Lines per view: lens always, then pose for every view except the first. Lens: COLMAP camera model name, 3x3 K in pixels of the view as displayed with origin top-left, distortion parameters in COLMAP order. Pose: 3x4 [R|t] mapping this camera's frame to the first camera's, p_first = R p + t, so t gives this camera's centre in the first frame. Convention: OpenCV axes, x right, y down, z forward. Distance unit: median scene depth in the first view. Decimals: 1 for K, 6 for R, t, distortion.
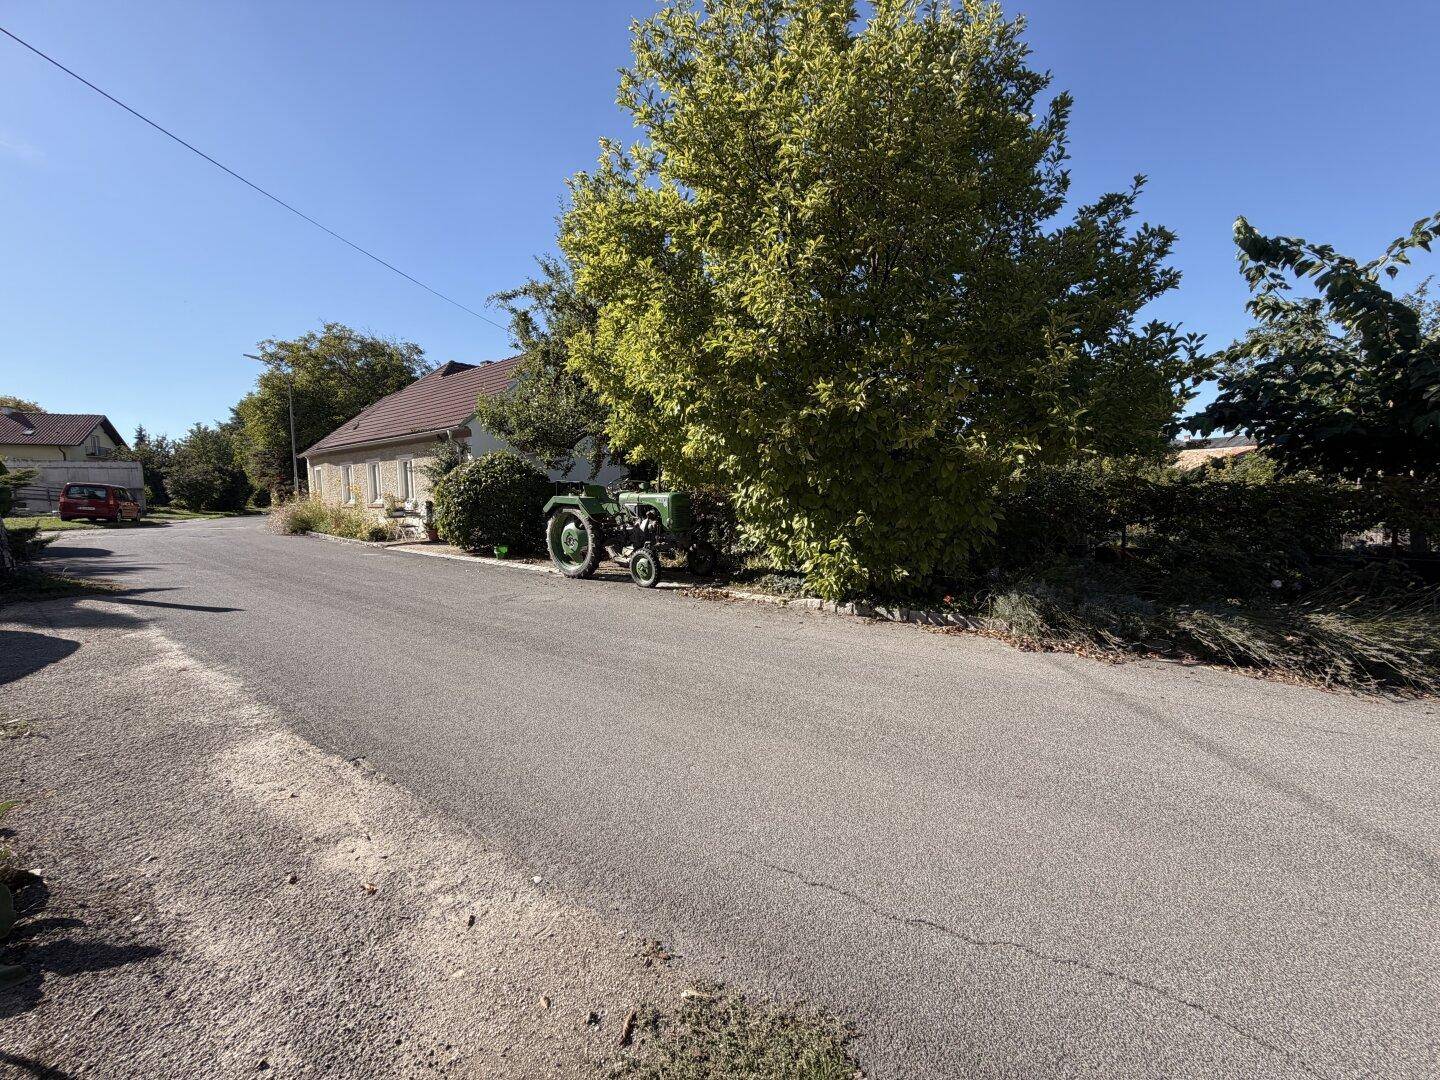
lens RADIAL K [[570.4, 0, 718.4], [0, 570.4, 538.5], [0, 0, 1]] dist [0.000637, 0.000161]
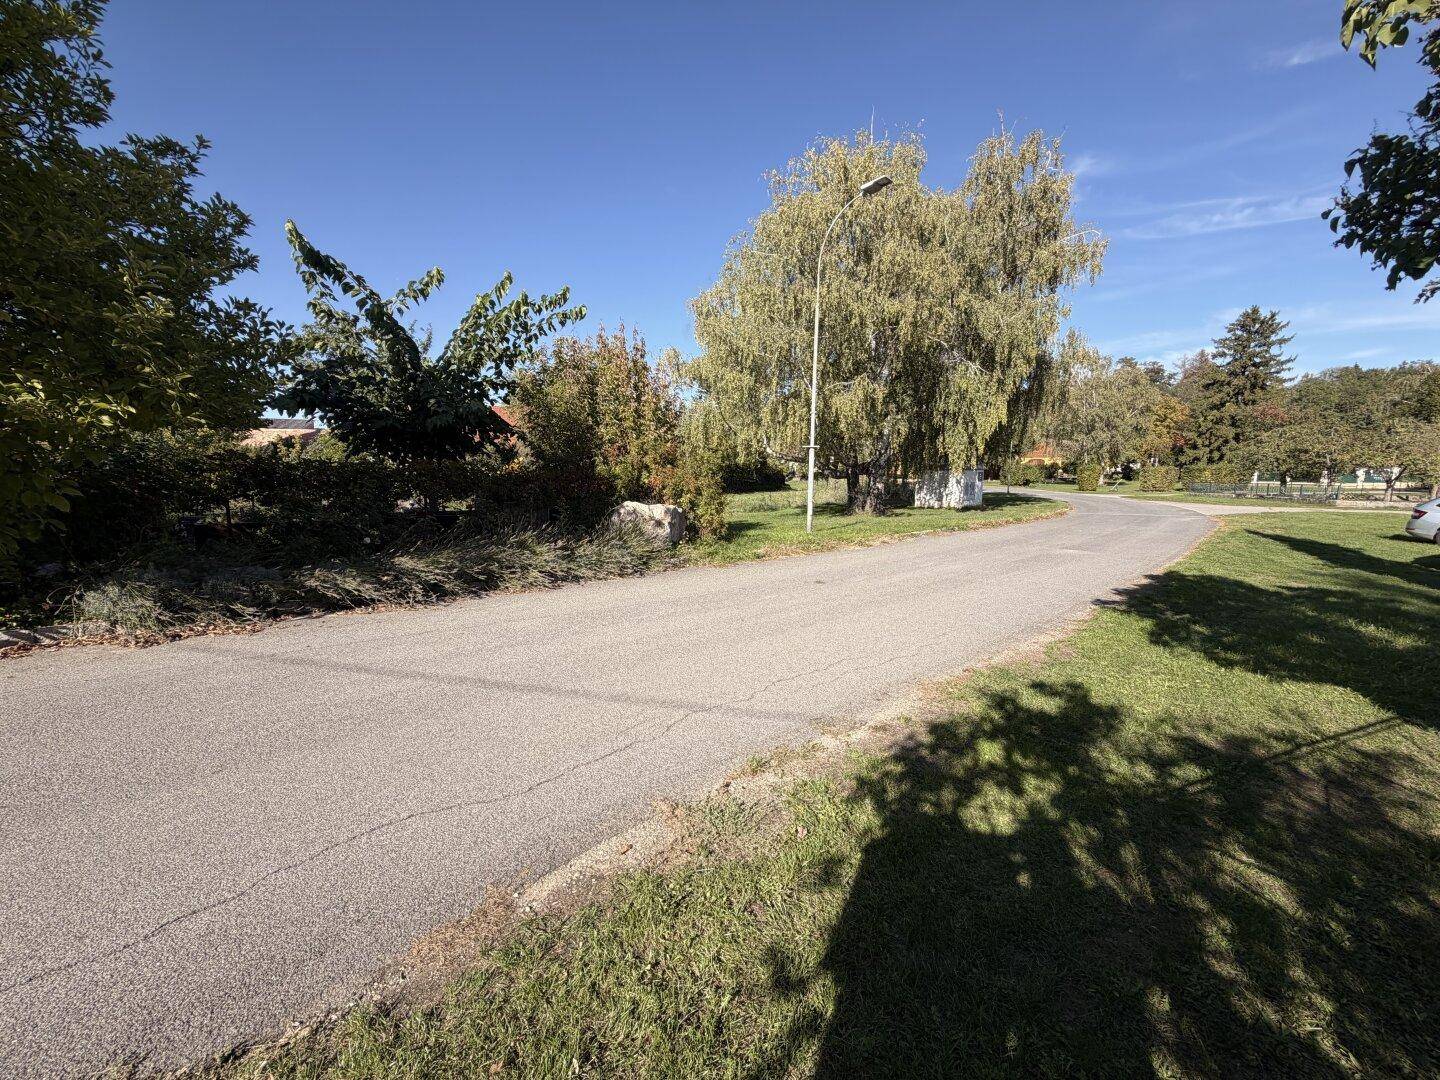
lens RADIAL K [[570.4, 0, 718.4], [0, 570.4, 538.5], [0, 0, 1]] dist [0.000637, 0.000161]
pose [[0.200335, -0.100088, 0.974602, -0.099968], [0.063513, 0.994002, 0.089025, 0.011171], [-0.977667, 0.044065, 0.205490, -0.026817]]
